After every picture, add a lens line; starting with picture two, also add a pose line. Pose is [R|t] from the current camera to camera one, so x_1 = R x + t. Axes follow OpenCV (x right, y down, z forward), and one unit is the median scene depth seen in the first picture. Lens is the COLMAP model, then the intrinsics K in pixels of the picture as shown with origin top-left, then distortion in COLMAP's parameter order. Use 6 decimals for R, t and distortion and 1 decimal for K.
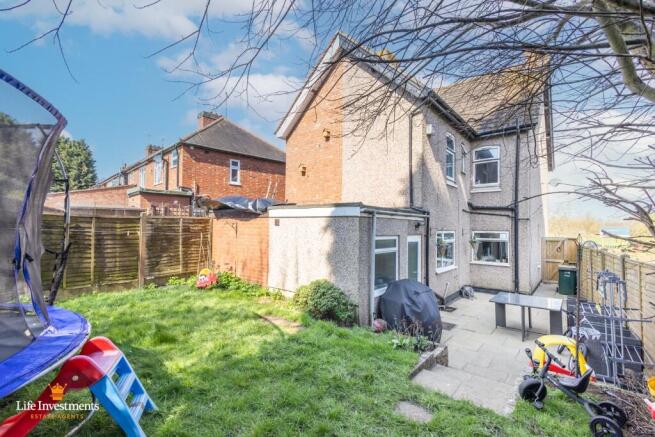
lens RADIAL K [[293.8, 0, 326.8], [0, 293.8, 222.1], [0, 0, 1]] dist [0.004468, 0.000195]
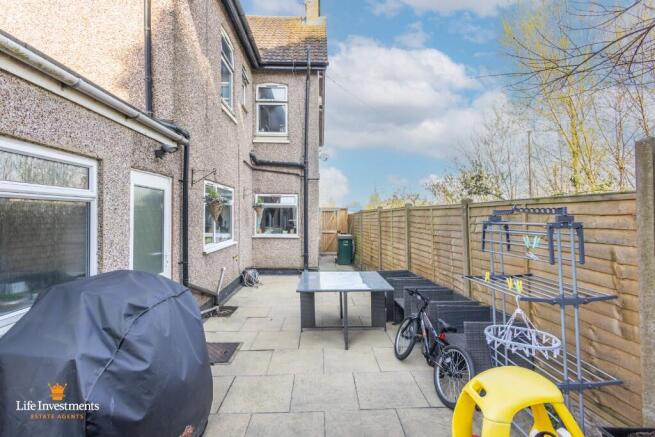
lens RADIAL K [[293.8, 0, 326.8], [0, 293.8, 222.1], [0, 0, 1]] dist [0.004468, 0.000195]
pose [[0.739436, -0.014797, 0.673064, 0.142100], [-0.018106, 0.998960, 0.041853, 0.073212], [-0.672983, -0.043135, 0.738399, 0.360469]]
